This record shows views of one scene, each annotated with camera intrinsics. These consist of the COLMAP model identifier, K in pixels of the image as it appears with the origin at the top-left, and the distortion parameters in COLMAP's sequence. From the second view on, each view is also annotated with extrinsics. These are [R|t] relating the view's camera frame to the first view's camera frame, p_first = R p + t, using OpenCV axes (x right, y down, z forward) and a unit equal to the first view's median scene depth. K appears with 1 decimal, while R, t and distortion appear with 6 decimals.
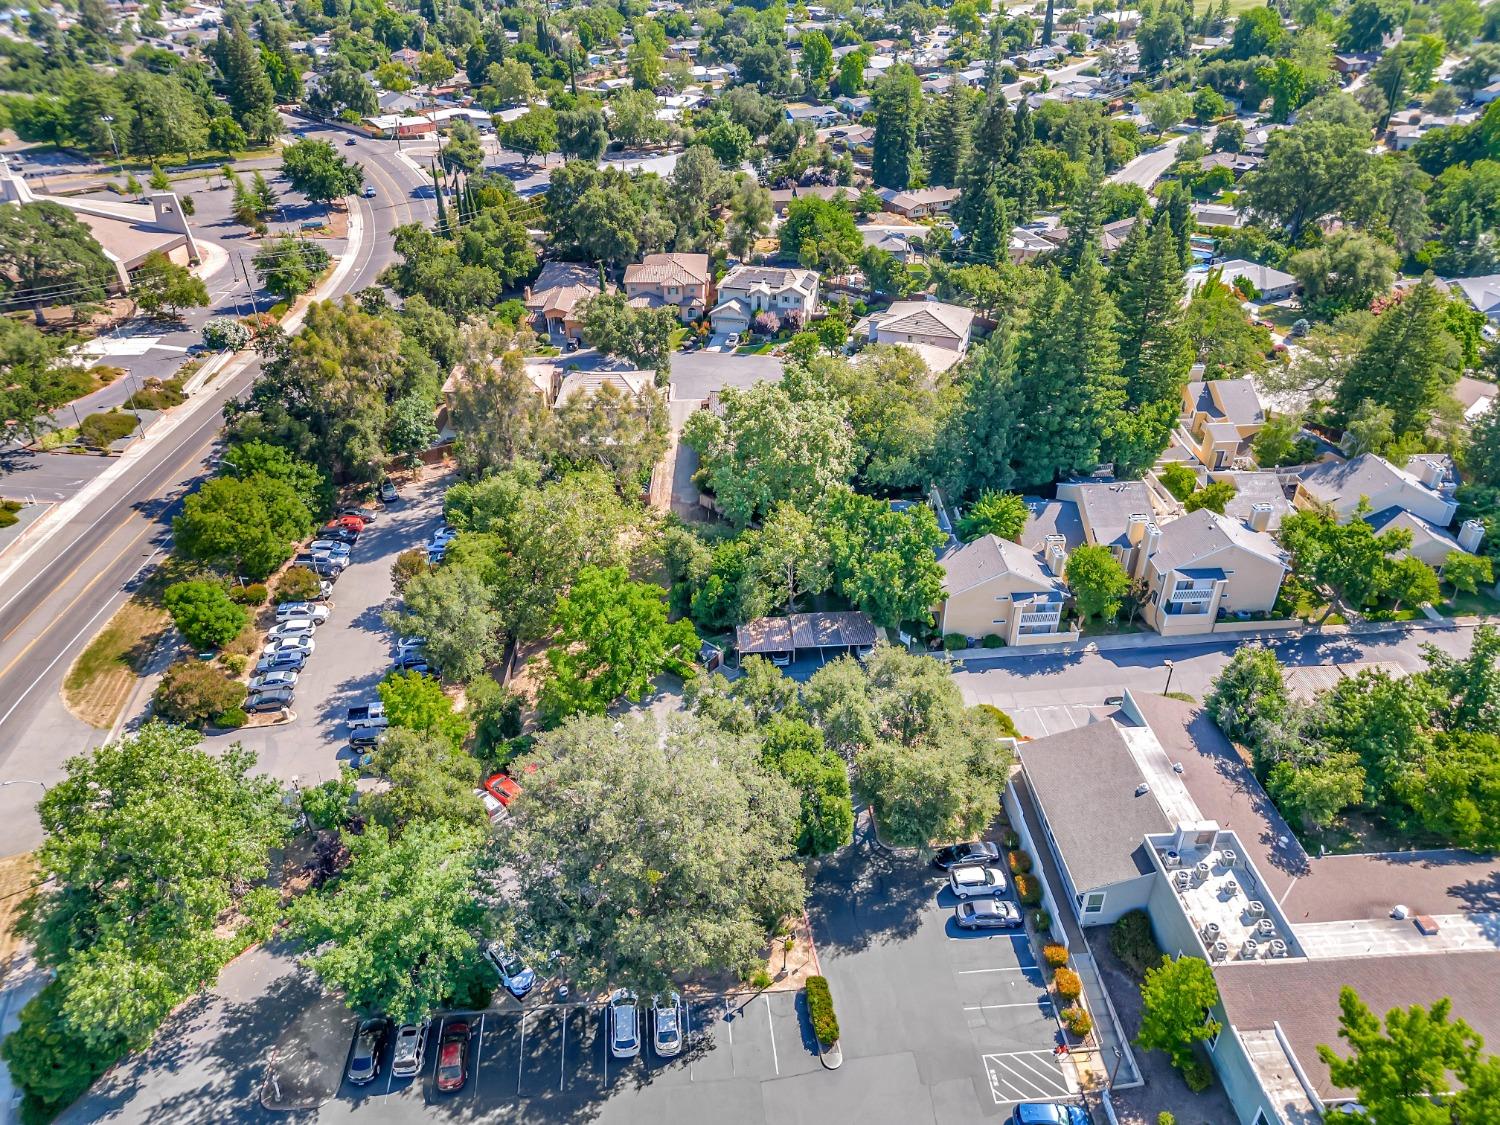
lens RADIAL K [[1047.4, 0, 746.8], [0, 1047.4, 551.4], [0, 0, 1]] dist [0.061288, -0.048711]
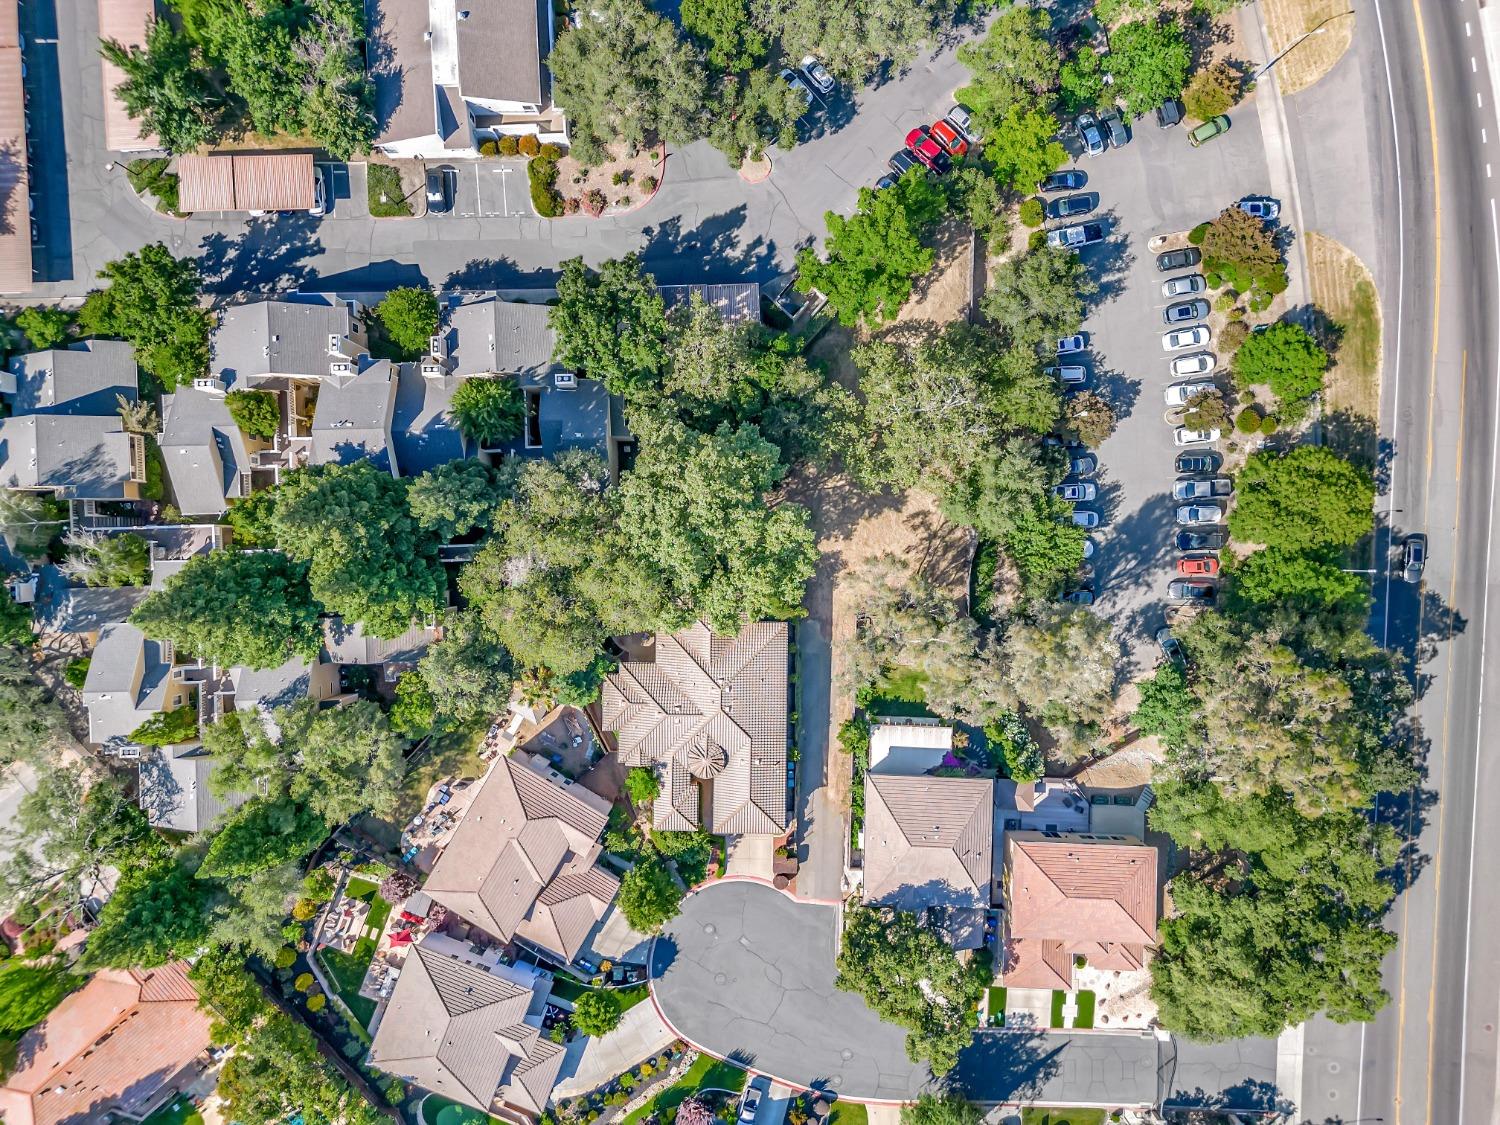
lens RADIAL K [[1047.4, 0, 745.9], [0, 1047.4, 555.5], [0, 0, 1]] dist [0.061288, -0.048711]
pose [[-0.999244, -0.028869, 0.026054, -0.027649], [0.037613, -0.547391, 0.836032, -0.864733], [-0.009874, 0.836379, 0.548062, 0.570919]]
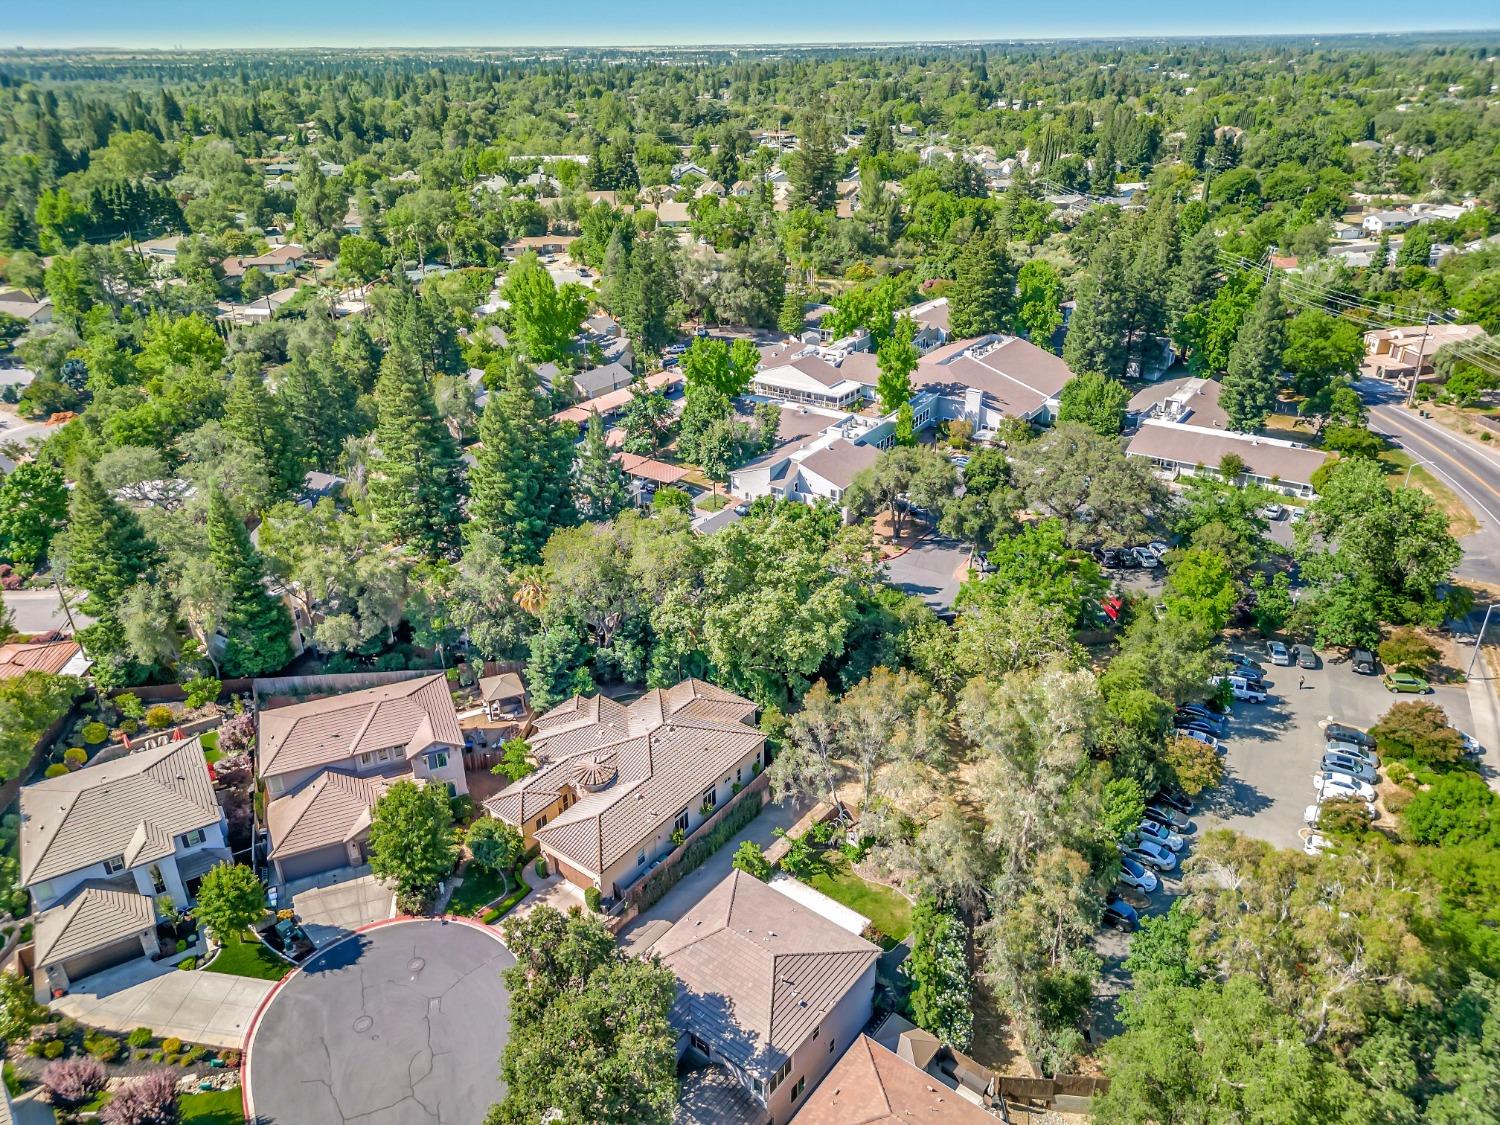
lens RADIAL K [[1047.4, 0, 748.9], [0, 1047.4, 547.8], [0, 0, 1]] dist [0.061288, -0.048711]
pose [[-0.783247, -0.247506, 0.570321, -0.472233], [0.352301, 0.579148, 0.735168, -0.812869], [-0.512258, 0.776742, -0.366419, 1.341848]]
